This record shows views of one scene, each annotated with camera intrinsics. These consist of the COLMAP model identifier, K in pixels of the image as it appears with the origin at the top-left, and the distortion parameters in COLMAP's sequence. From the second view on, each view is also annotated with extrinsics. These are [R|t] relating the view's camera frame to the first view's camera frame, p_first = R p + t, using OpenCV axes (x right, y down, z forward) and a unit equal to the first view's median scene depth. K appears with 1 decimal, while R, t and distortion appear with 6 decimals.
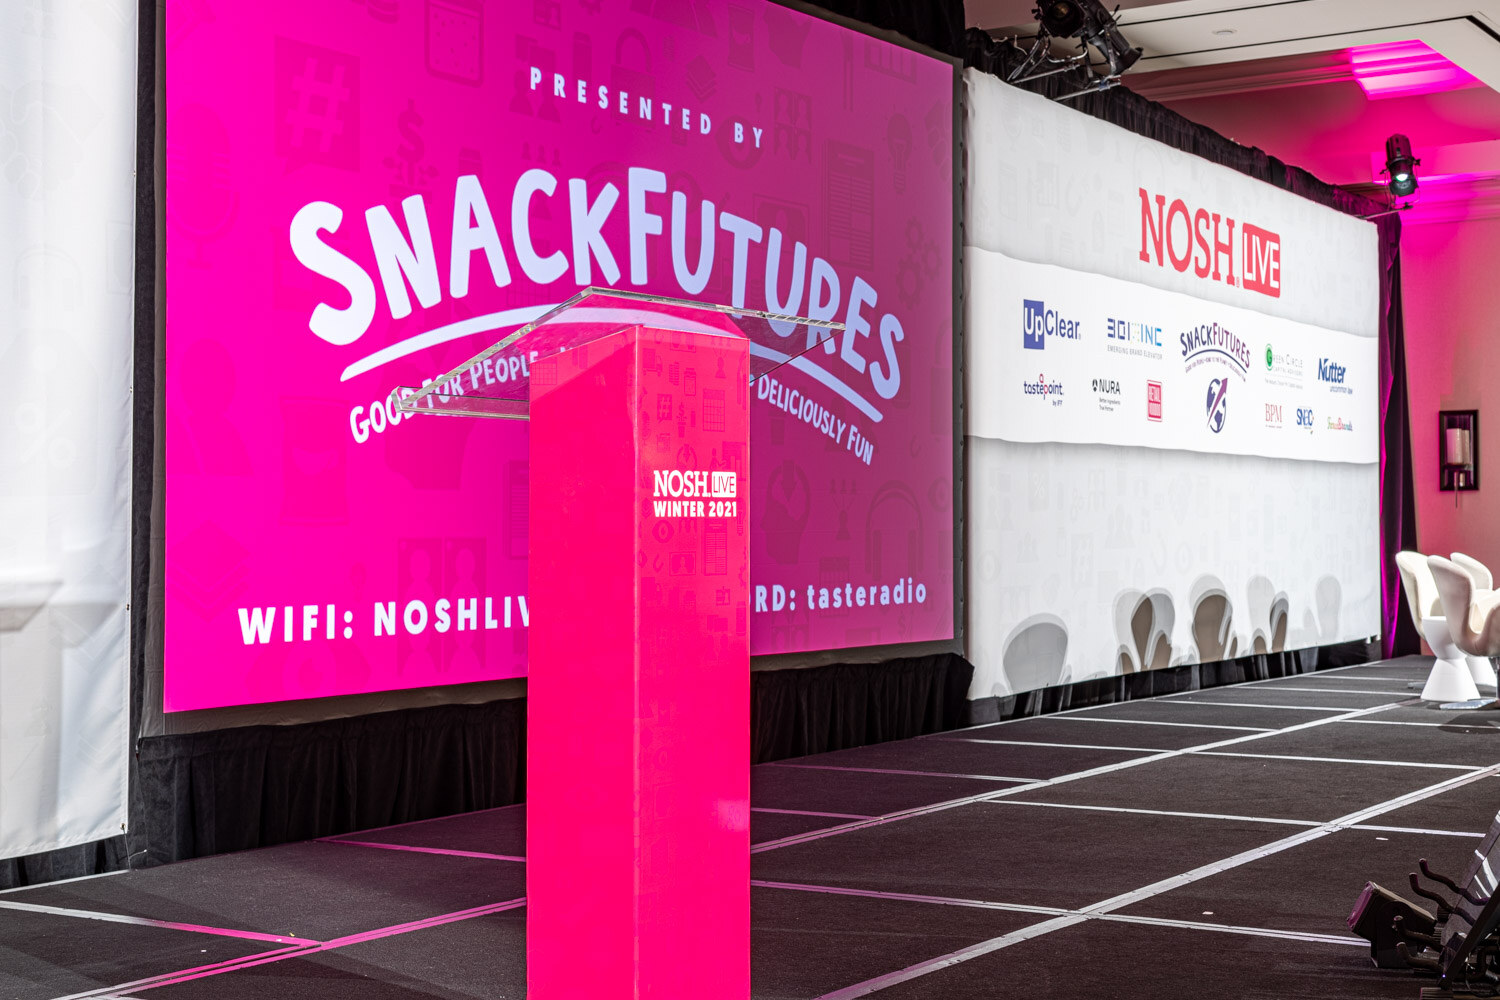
lens RADIAL K [[2304.4, 0, 750.0], [0, 2304.4, 500.0], [0, 0, 1]] dist [0.010937, -0.014559]
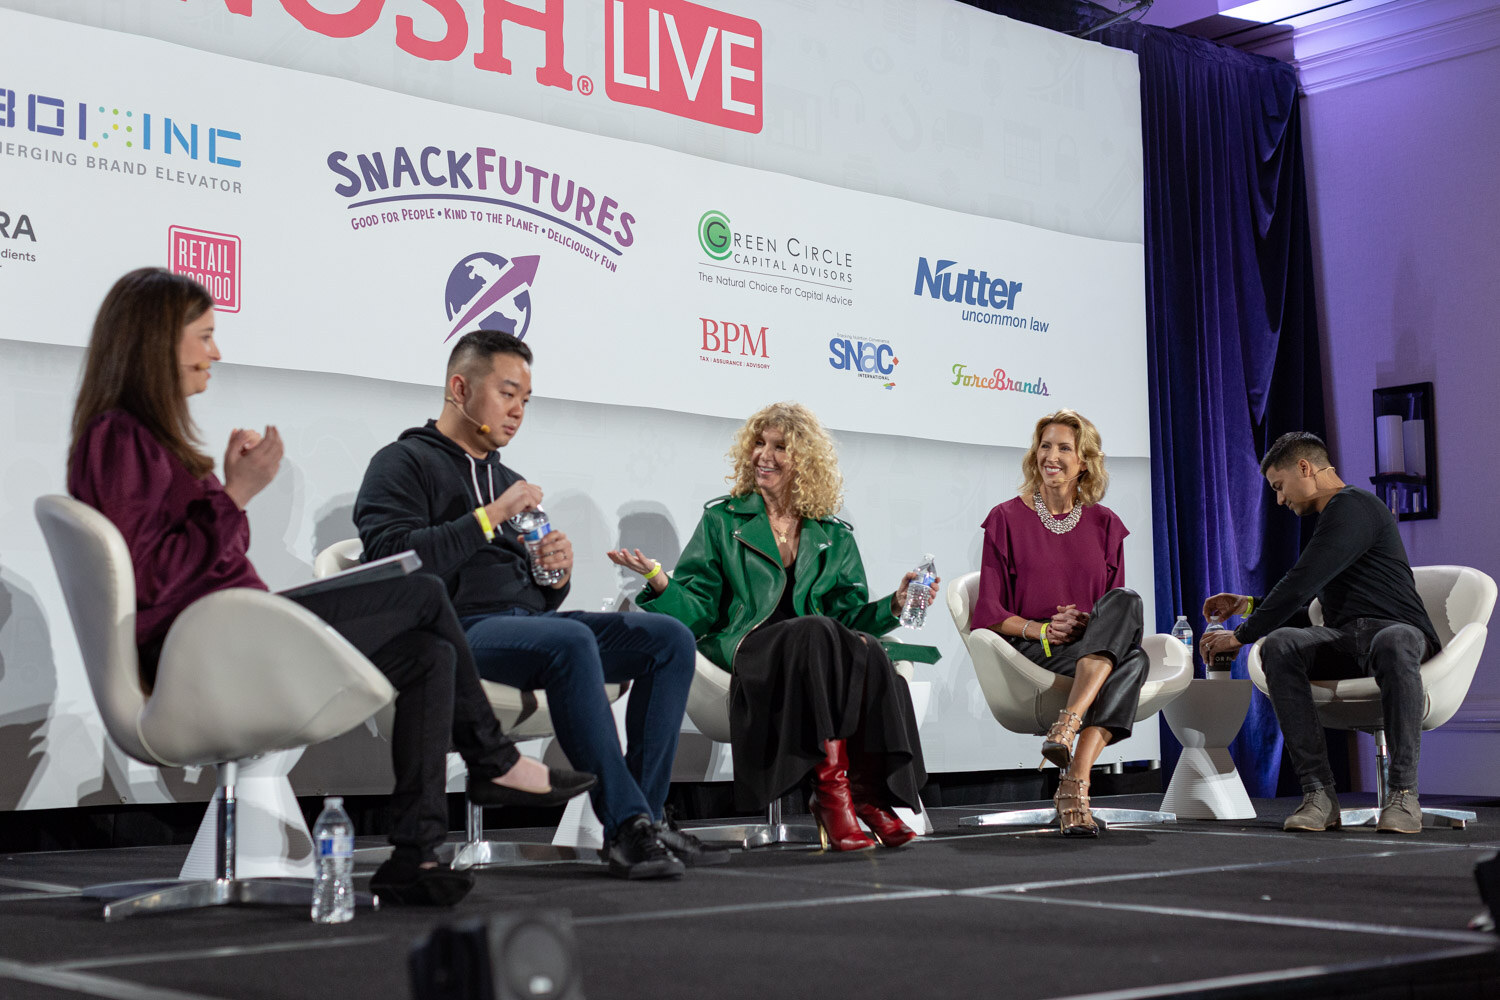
lens RADIAL K [[2155.9, 0, 750.0], [0, 2155.9, 500.0], [0, 0, 1]] dist [0.002013, 0.004985]
pose [[0.957119, -0.034982, -0.287575, 0.395203], [0.011432, 0.996470, -0.083169, 0.044917], [0.289469, 0.076315, 0.954140, 0.545801]]
